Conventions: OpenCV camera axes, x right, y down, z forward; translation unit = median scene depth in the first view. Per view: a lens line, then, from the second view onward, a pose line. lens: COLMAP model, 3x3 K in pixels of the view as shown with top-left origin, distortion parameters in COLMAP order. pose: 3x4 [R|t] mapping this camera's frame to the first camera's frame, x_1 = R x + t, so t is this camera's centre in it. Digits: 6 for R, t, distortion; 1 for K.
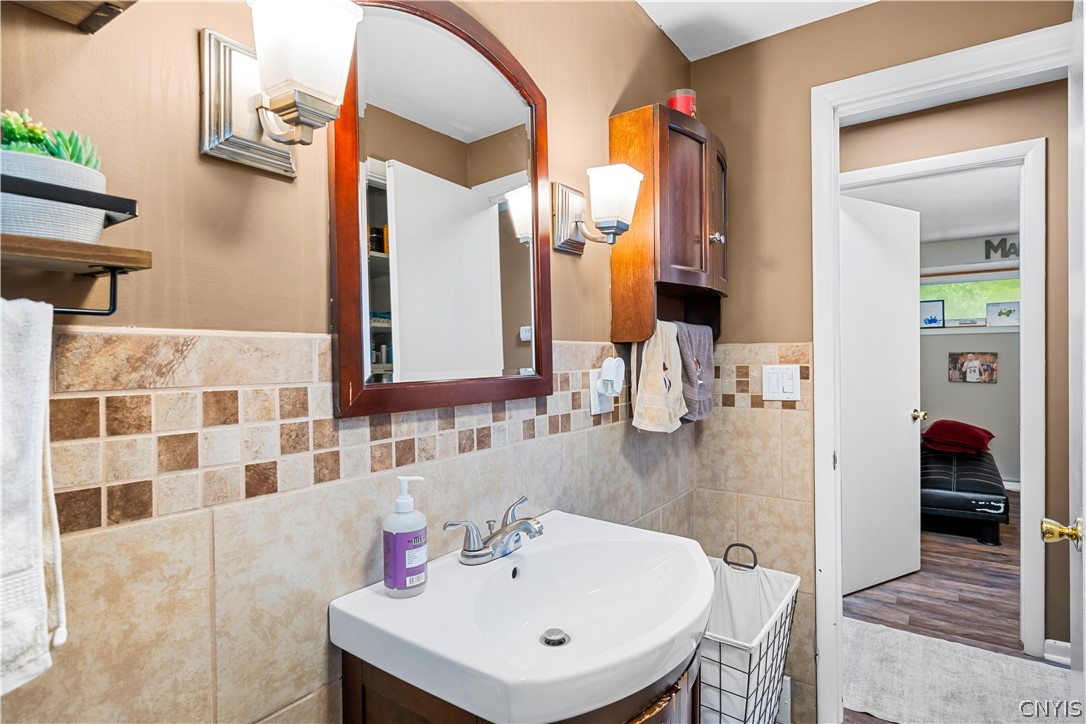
lens RADIAL K [[564.2, 0, 542.8], [0, 564.2, 361.4], [0, 0, 1]] dist [0.001596, 0.000153]
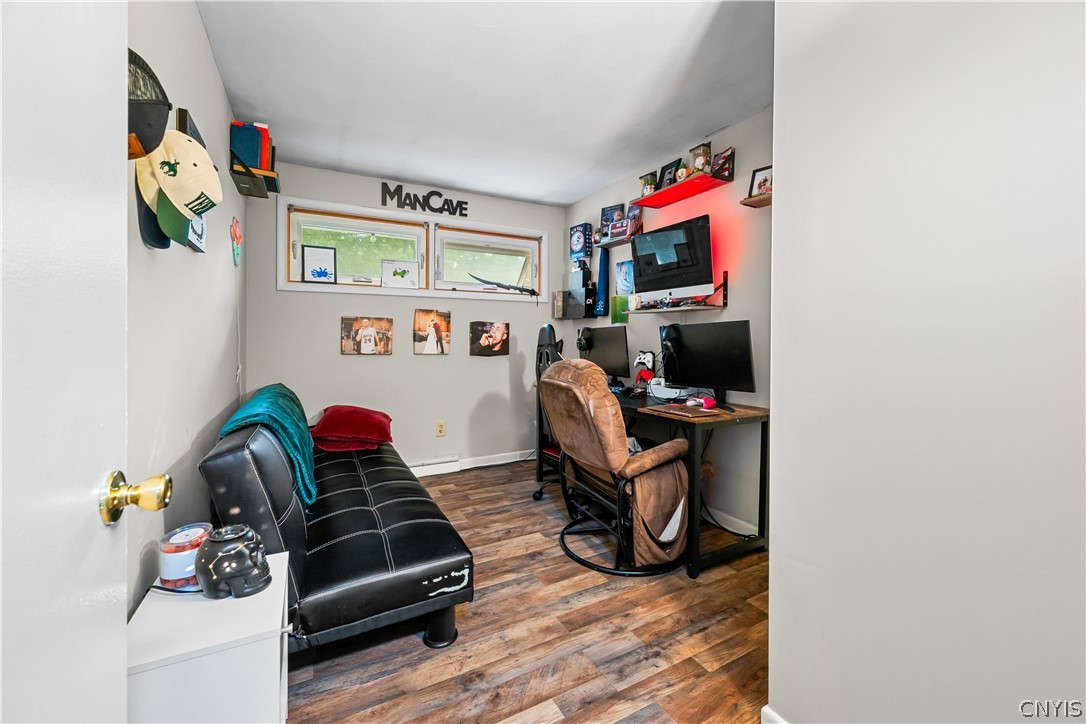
lens RADIAL K [[427.0, 0, 535.0], [0, 427.0, 339.5], [0, 0, 1]] dist [0.001881, -0.001311]
pose [[0.436571, 0.007240, 0.899641, 0.508882], [-0.004709, 0.999972, -0.005762, 0.028861], [-0.899658, -0.001720, 0.436593, 0.833382]]
